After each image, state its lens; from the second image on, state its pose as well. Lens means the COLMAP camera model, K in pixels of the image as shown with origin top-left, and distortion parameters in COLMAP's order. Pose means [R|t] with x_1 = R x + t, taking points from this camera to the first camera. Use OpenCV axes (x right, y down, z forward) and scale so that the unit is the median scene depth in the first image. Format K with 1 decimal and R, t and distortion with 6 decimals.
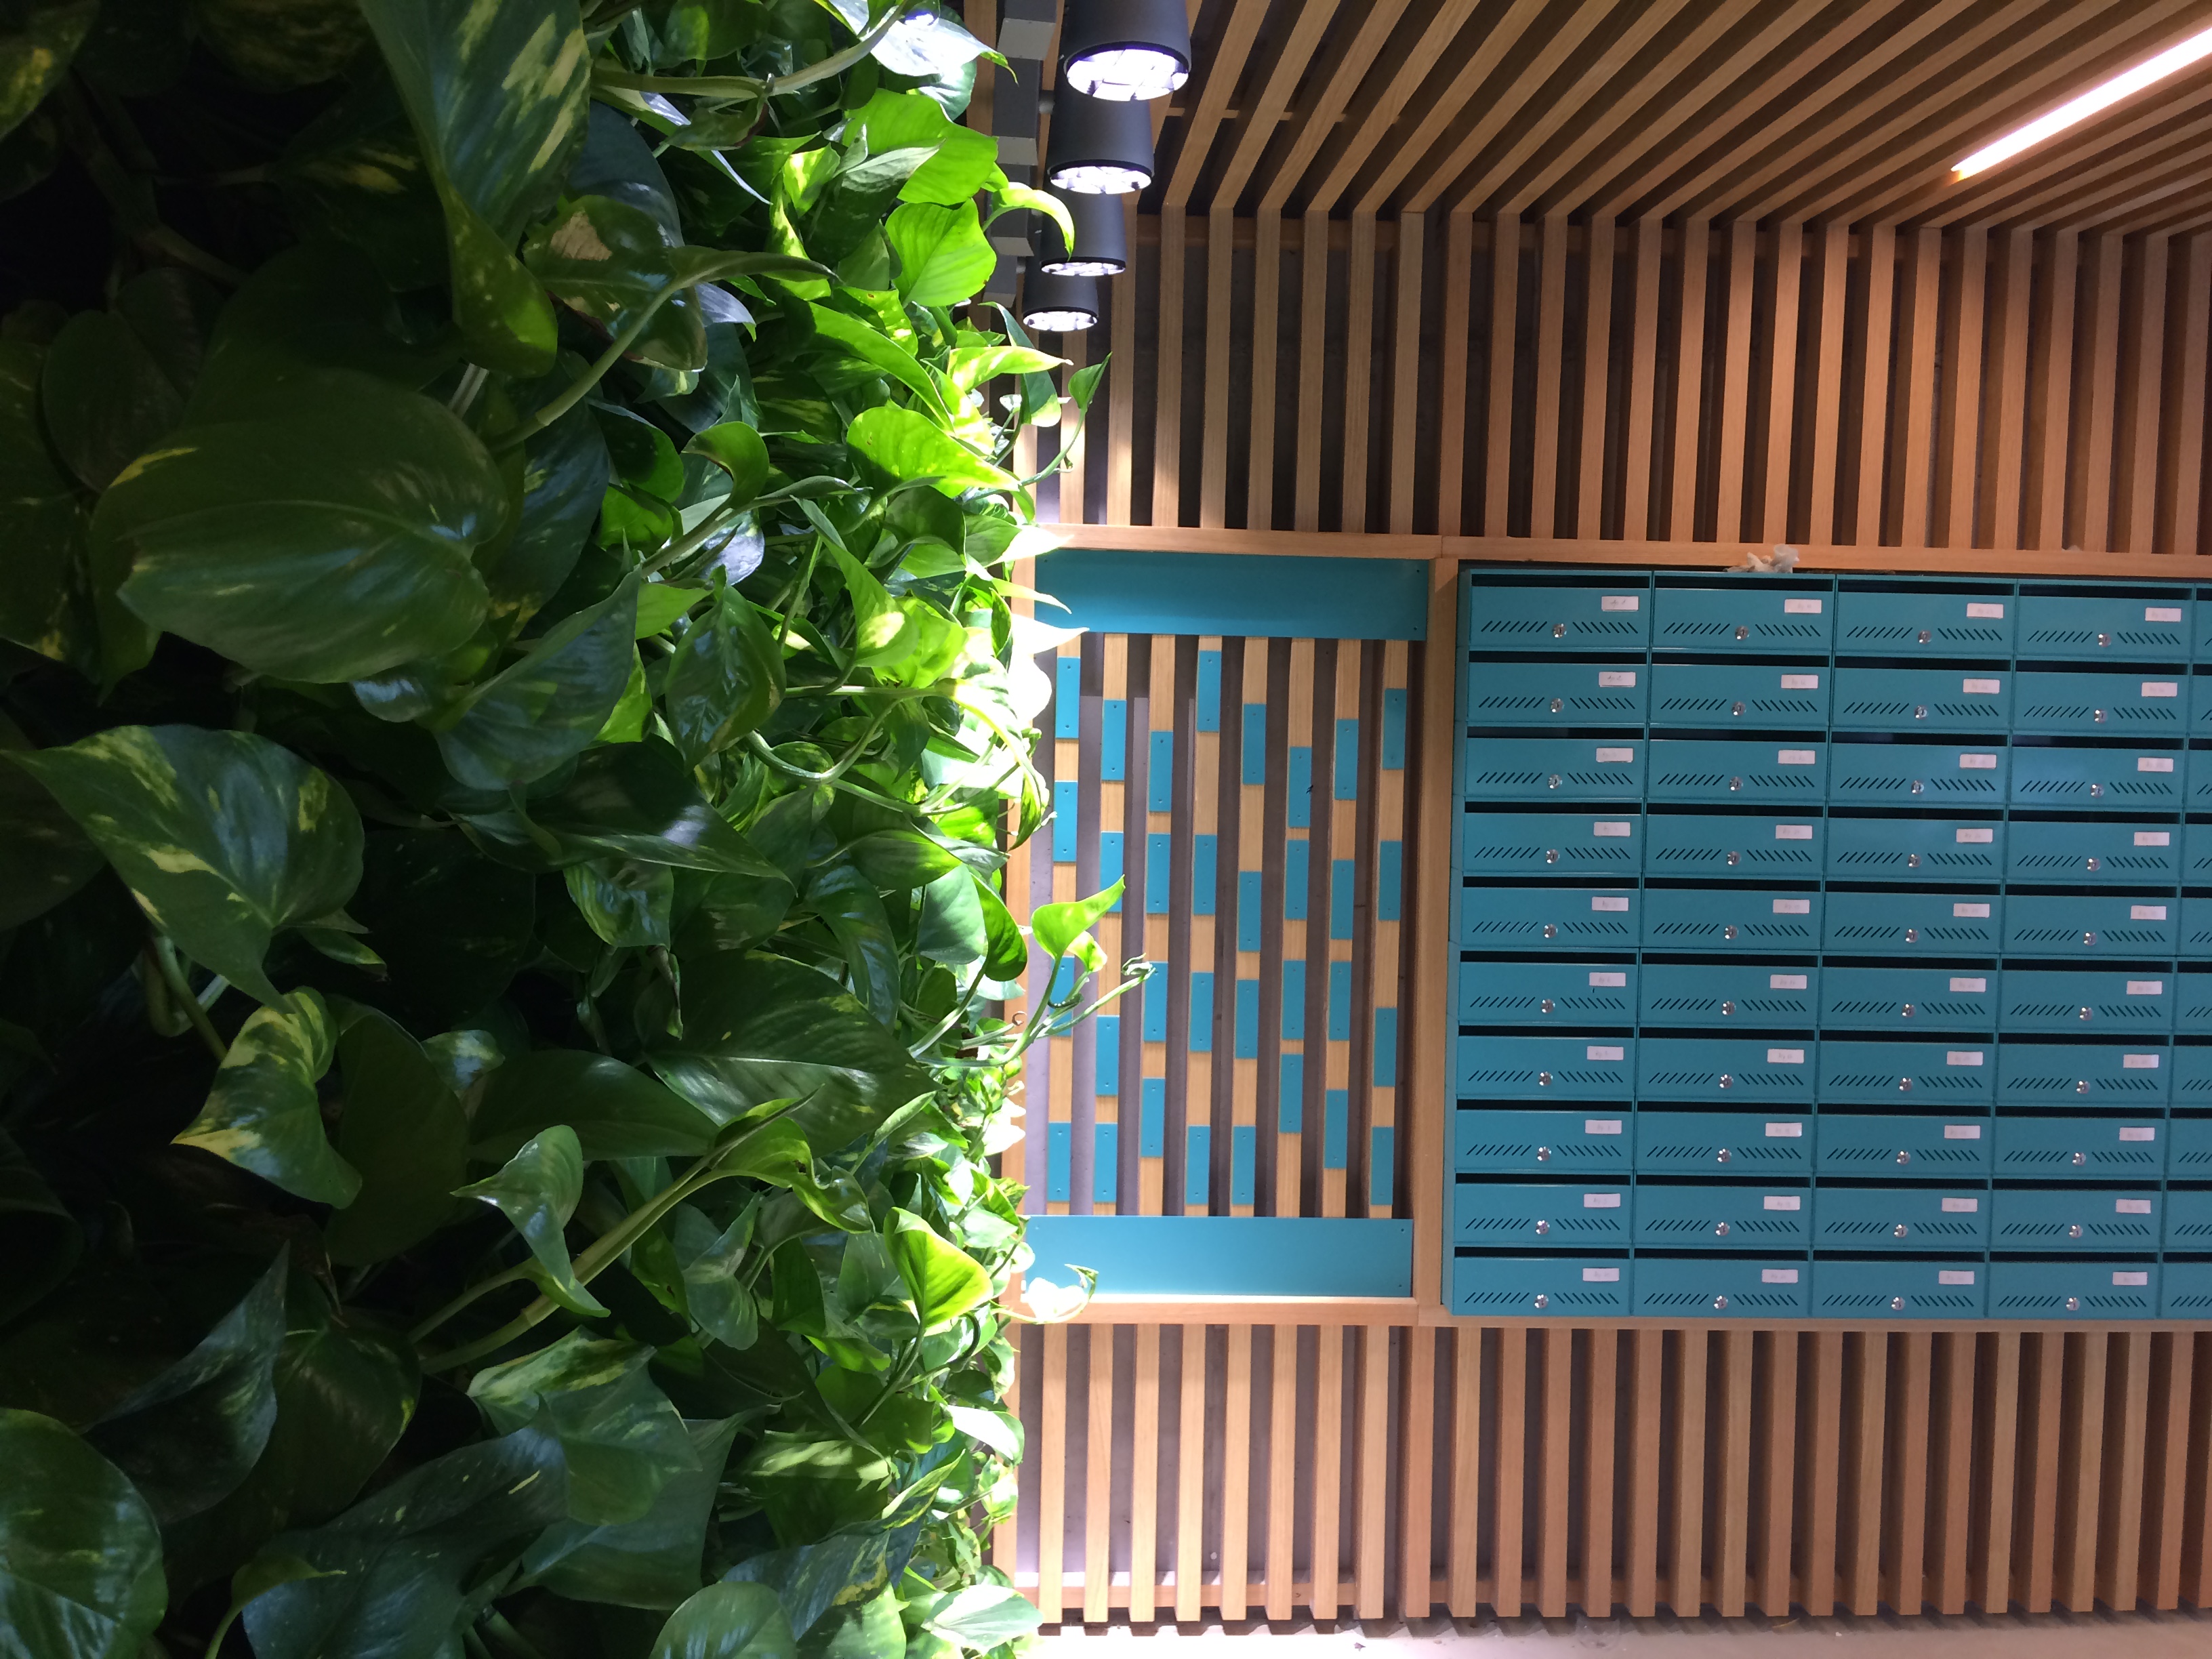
lens RADIAL K [[1870.4, 0, 1111.6], [0, 1870.4, 825.4], [0, 0, 1]] dist [0.128282, -0.198045]
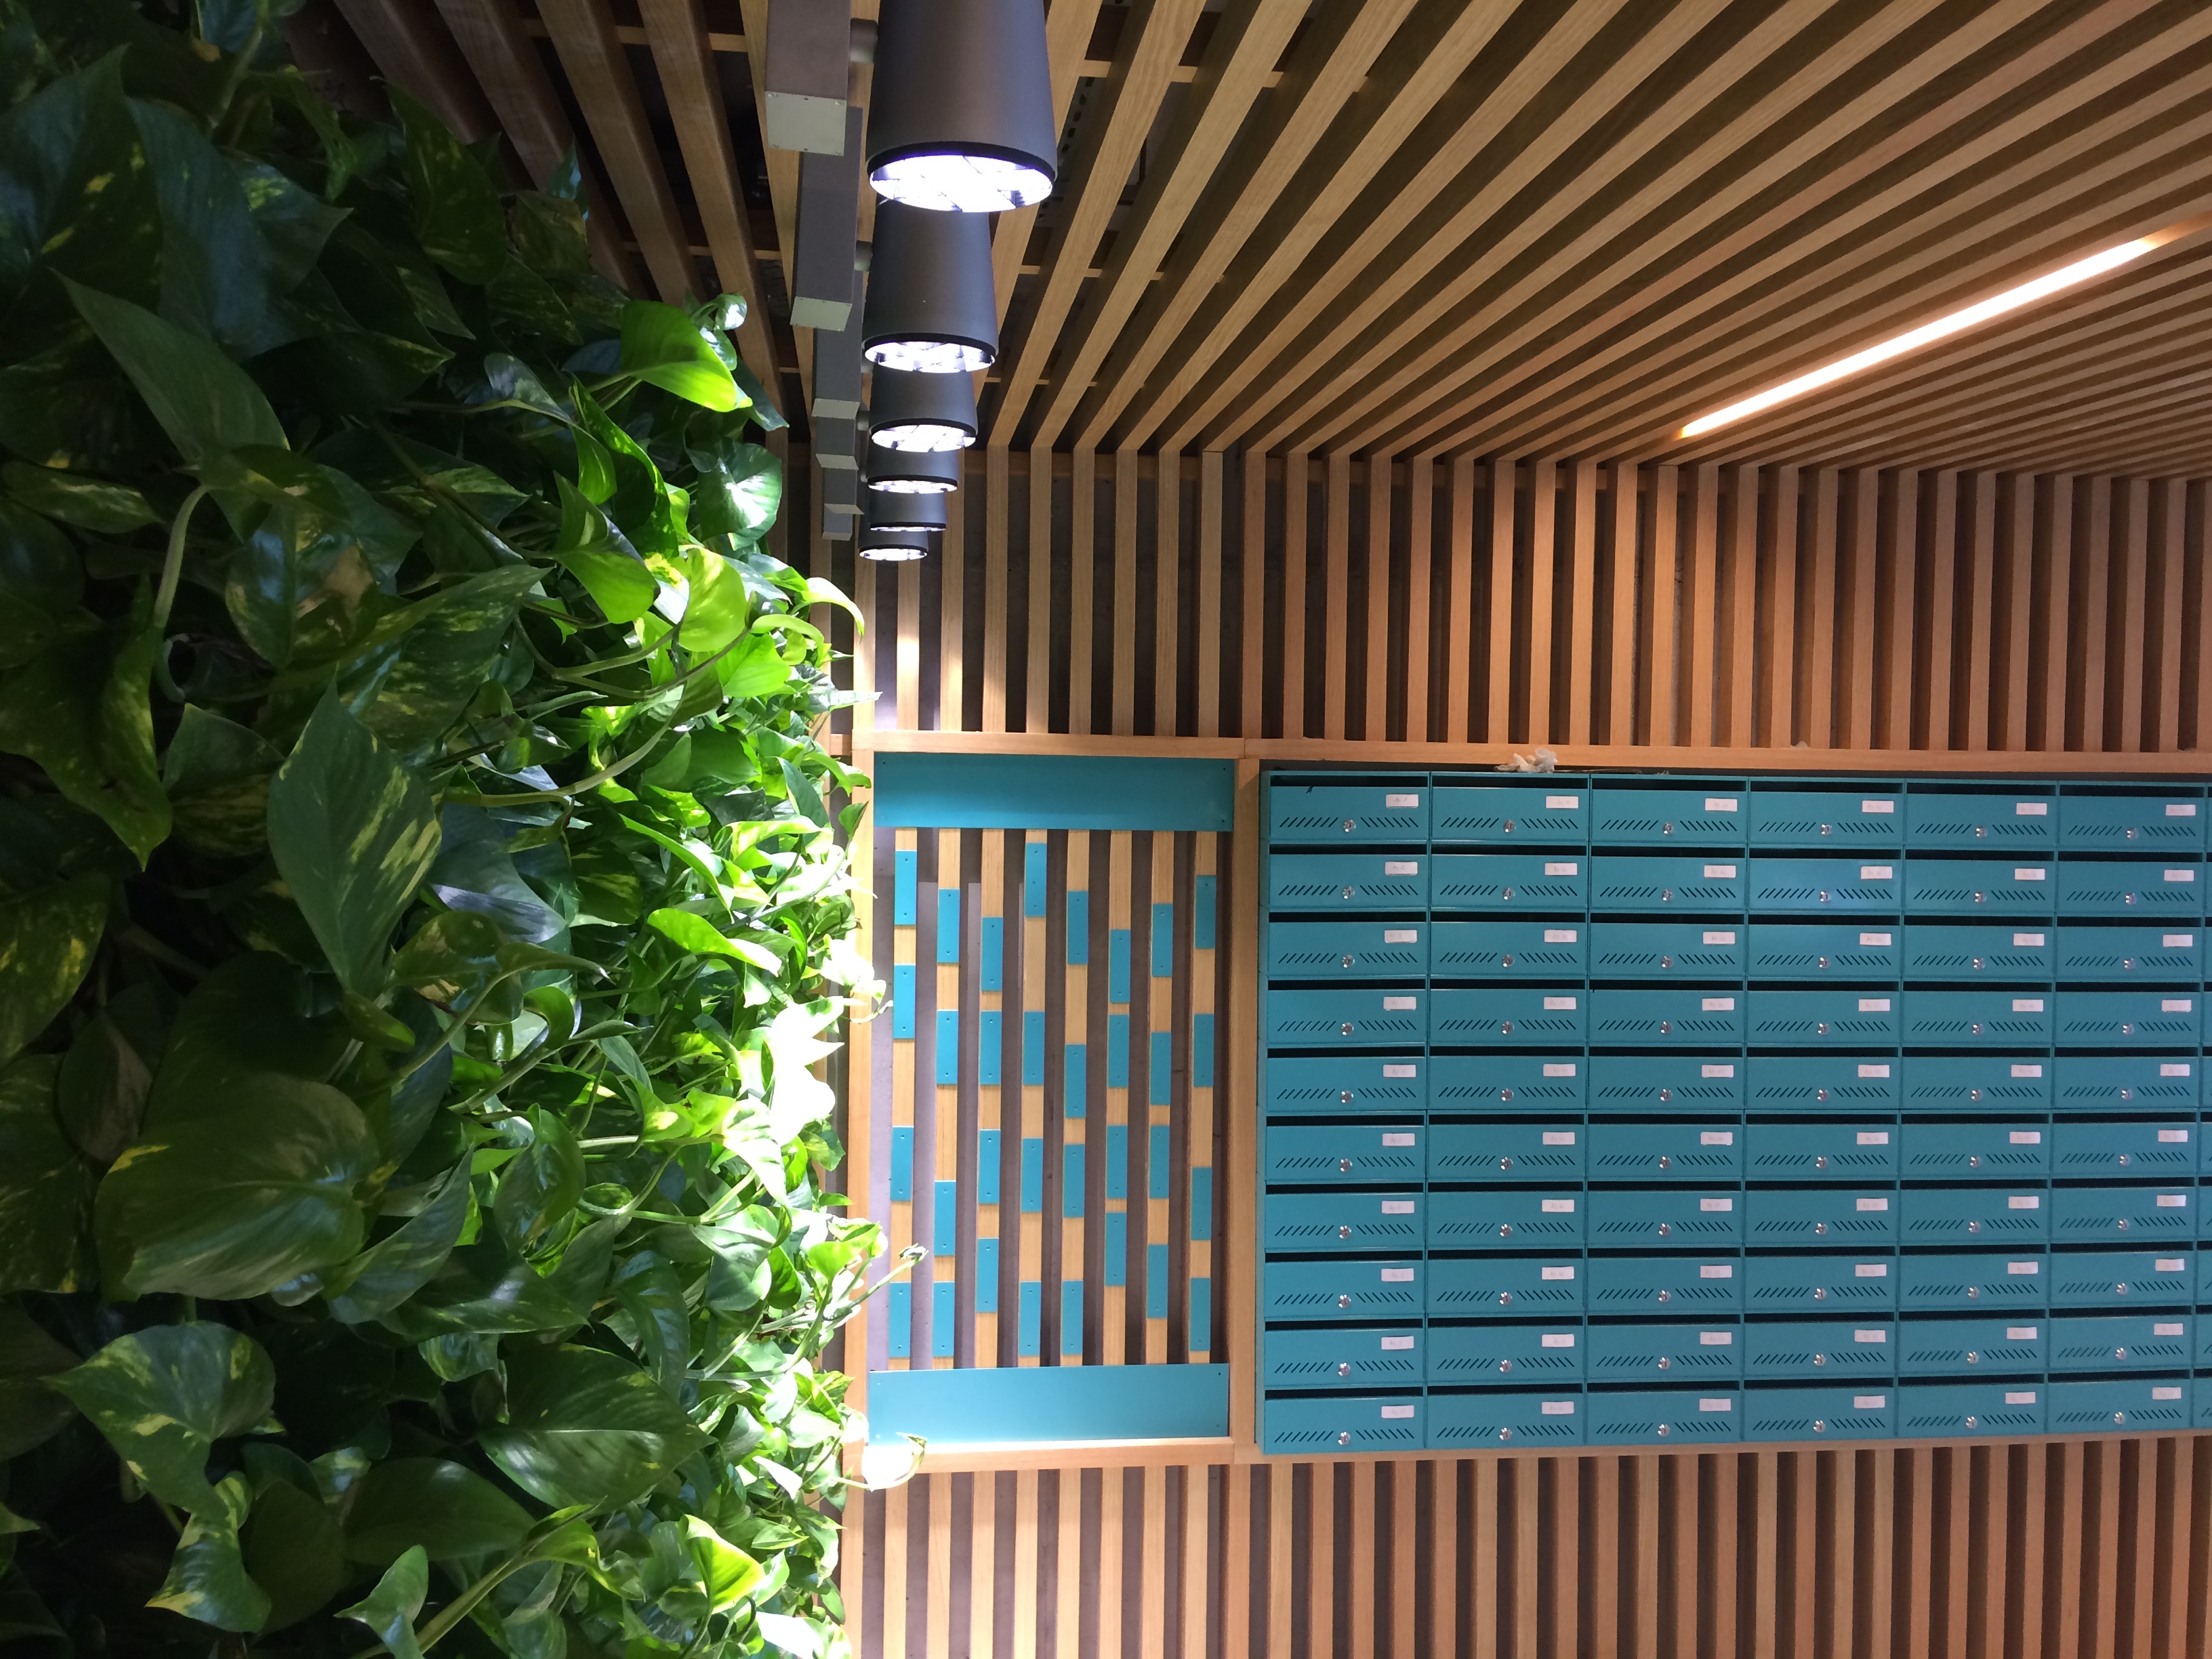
lens RADIAL K [[1867.2, 0, 1111.3], [0, 1867.2, 826.4], [0, 0, 1]] dist [0.128186, -0.192355]
pose [[0.998009, -0.008567, 0.062480, 0.028334], [0.010849, 0.999283, -0.036285, -0.063447], [-0.062125, 0.036890, 0.997386, -0.091644]]
